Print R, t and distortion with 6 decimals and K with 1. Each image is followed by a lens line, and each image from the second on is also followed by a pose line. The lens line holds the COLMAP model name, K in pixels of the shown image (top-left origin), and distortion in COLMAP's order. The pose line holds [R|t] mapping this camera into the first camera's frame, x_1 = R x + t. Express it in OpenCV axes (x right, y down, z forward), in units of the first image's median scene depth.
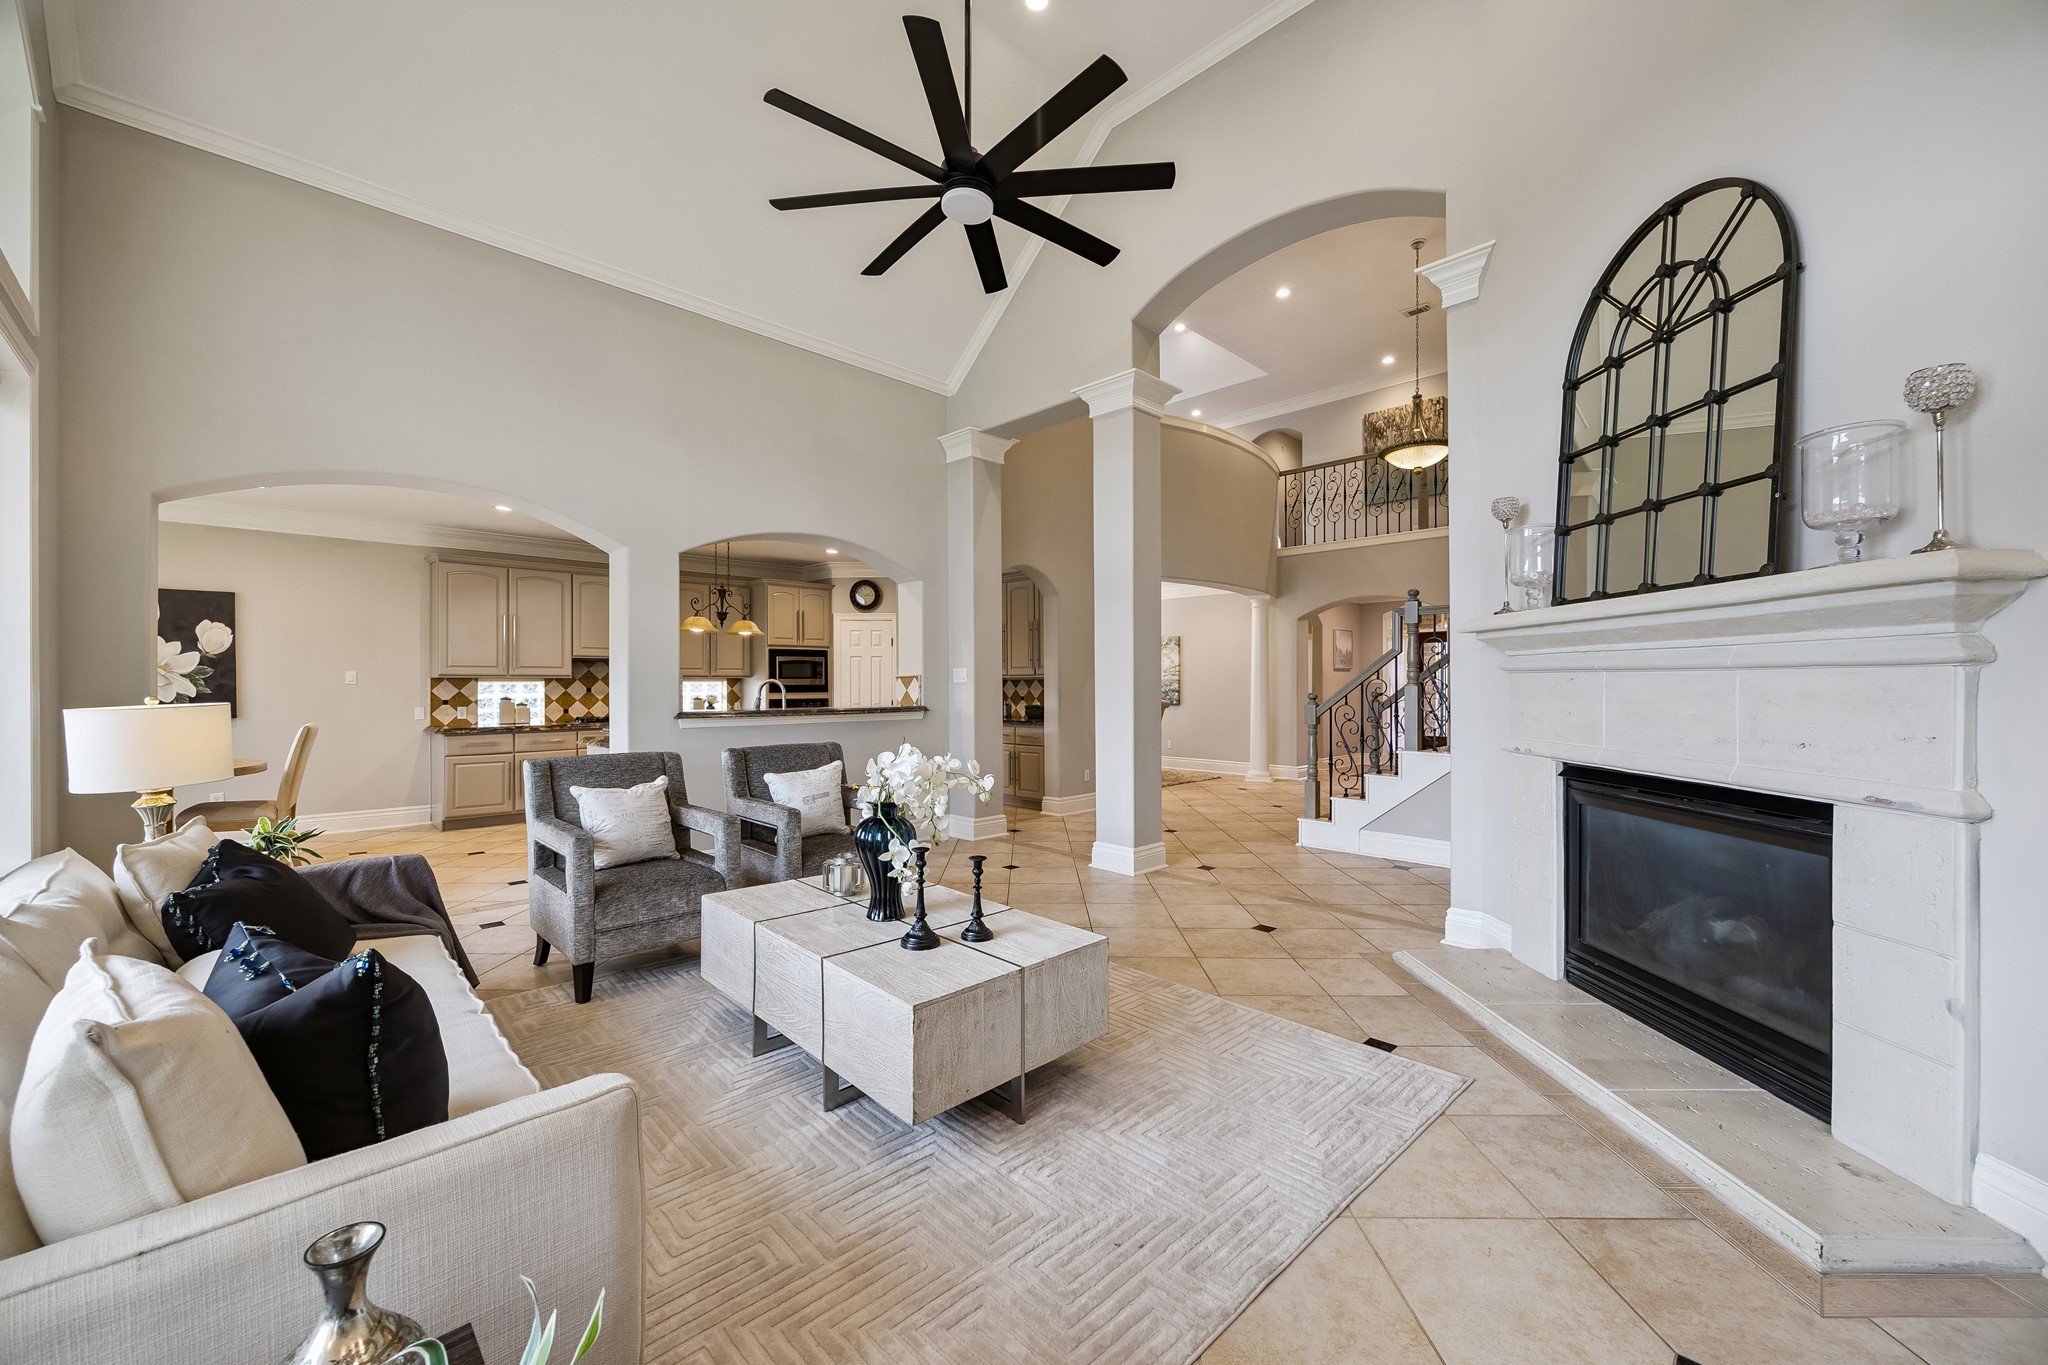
lens RADIAL K [[788.4, 0, 1033.9], [0, 788.4, 681.4], [0, 0, 1]] dist [0.001002, 0.000455]
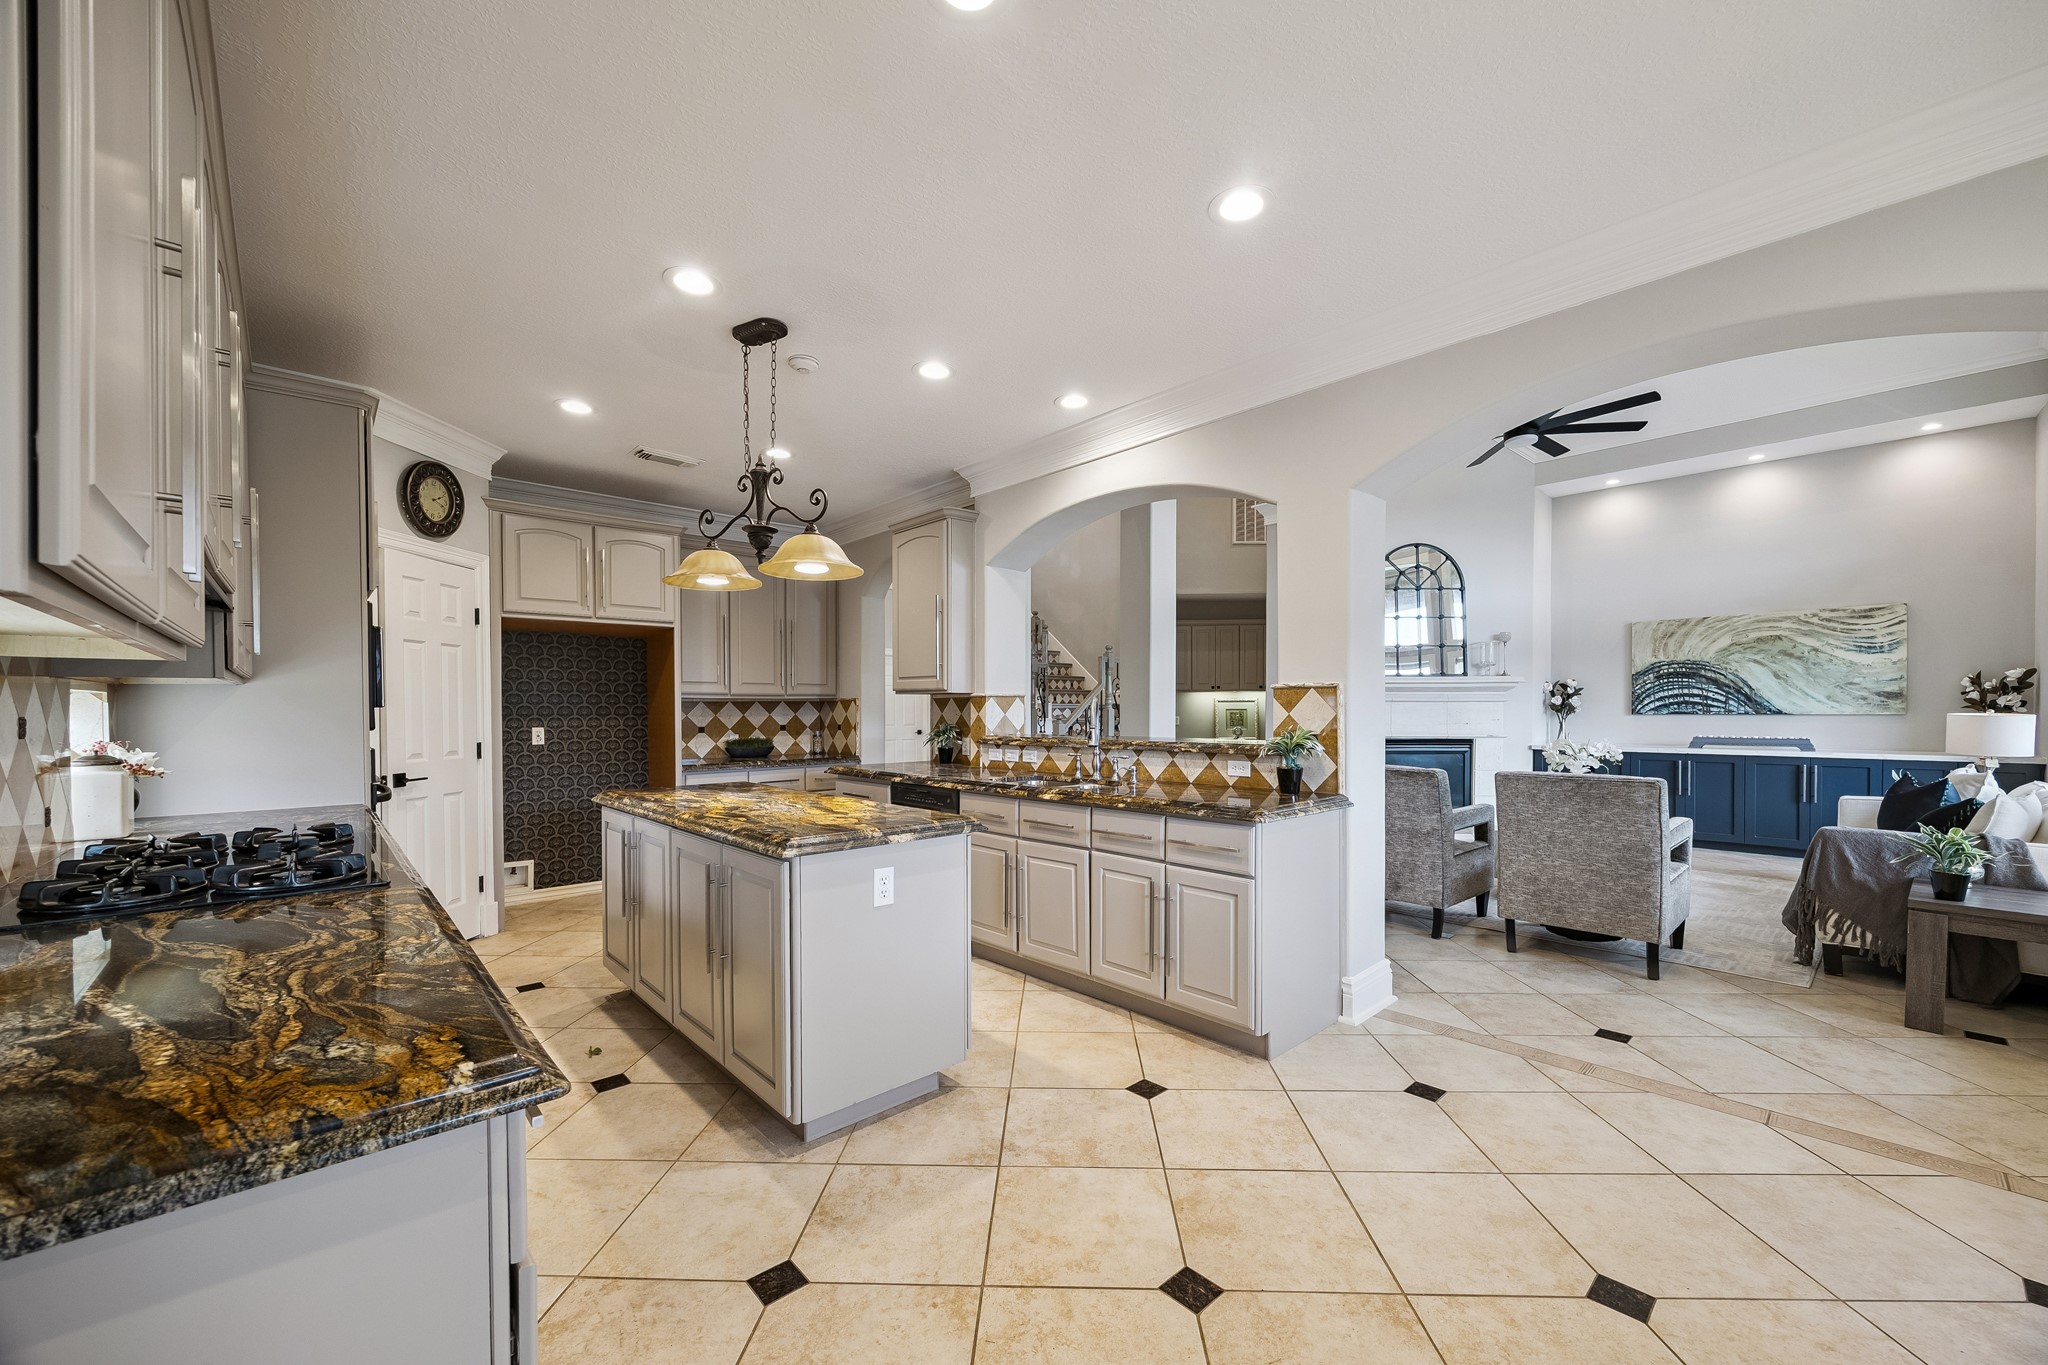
lens RADIAL K [[784.7, 0, 1031.2], [0, 784.7, 726.1], [0, 0, 1]] dist [-0.002551, -0.000695]
pose [[0.051548, -0.017029, 0.998525, -1.918878], [-0.000104, 0.999855, 0.017057, 0.021530], [-0.998671, -0.000983, 0.051538, 2.000879]]
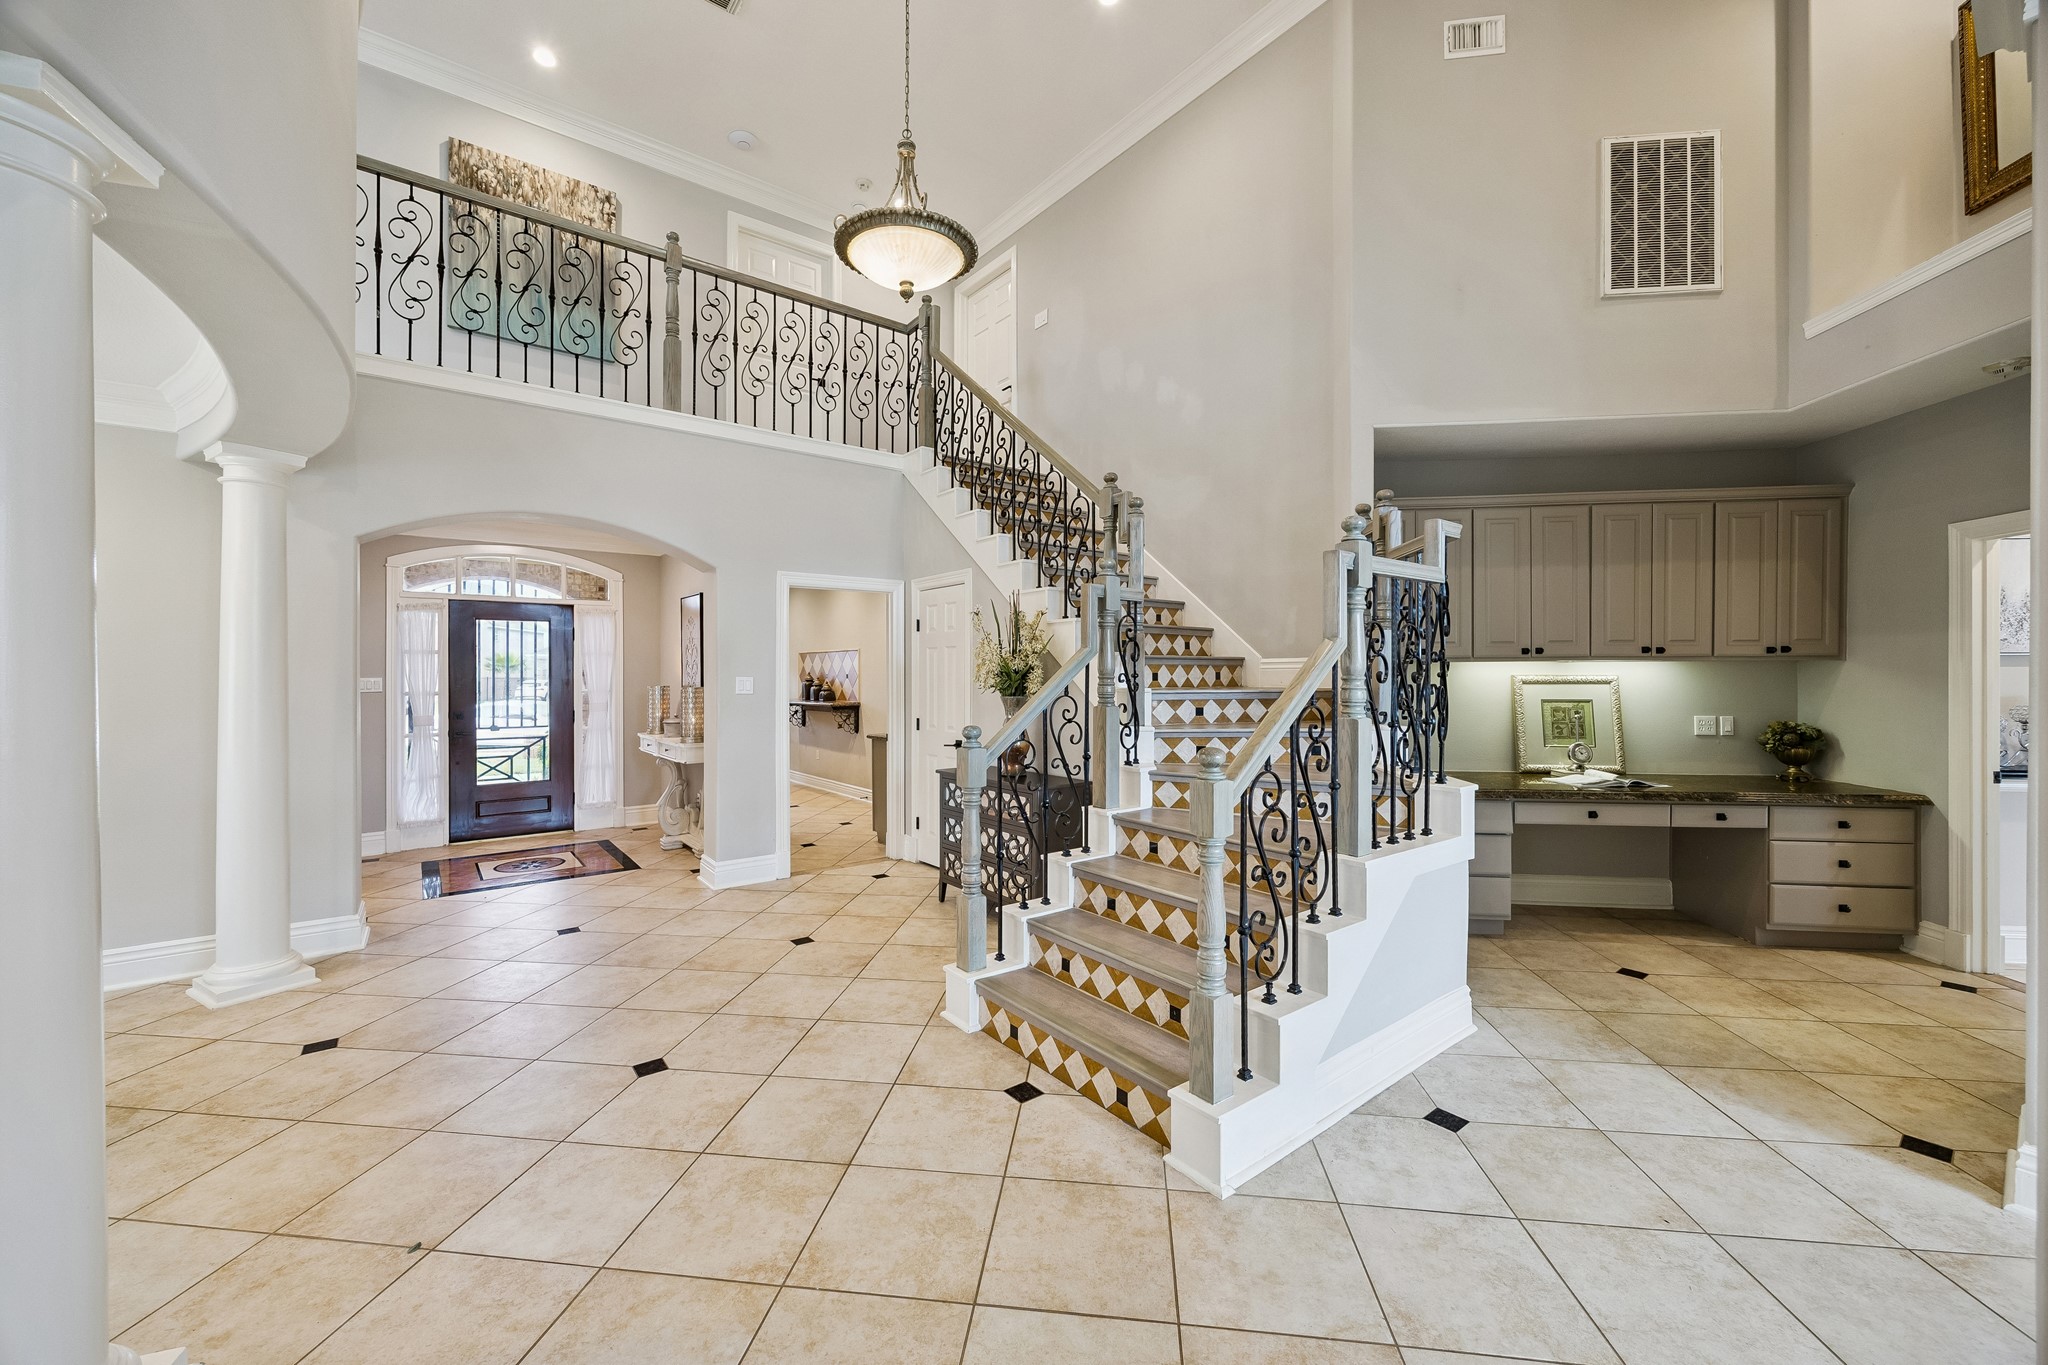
lens RADIAL K [[788.4, 0, 1033.9], [0, 788.4, 681.4], [0, 0, 1]] dist [0.001002, 0.000455]
pose [[0.128602, -0.004774, 0.991685, -0.038077], [-0.001512, 0.999986, 0.005010, -0.036937], [-0.991695, -0.002144, 0.128593, 2.108027]]
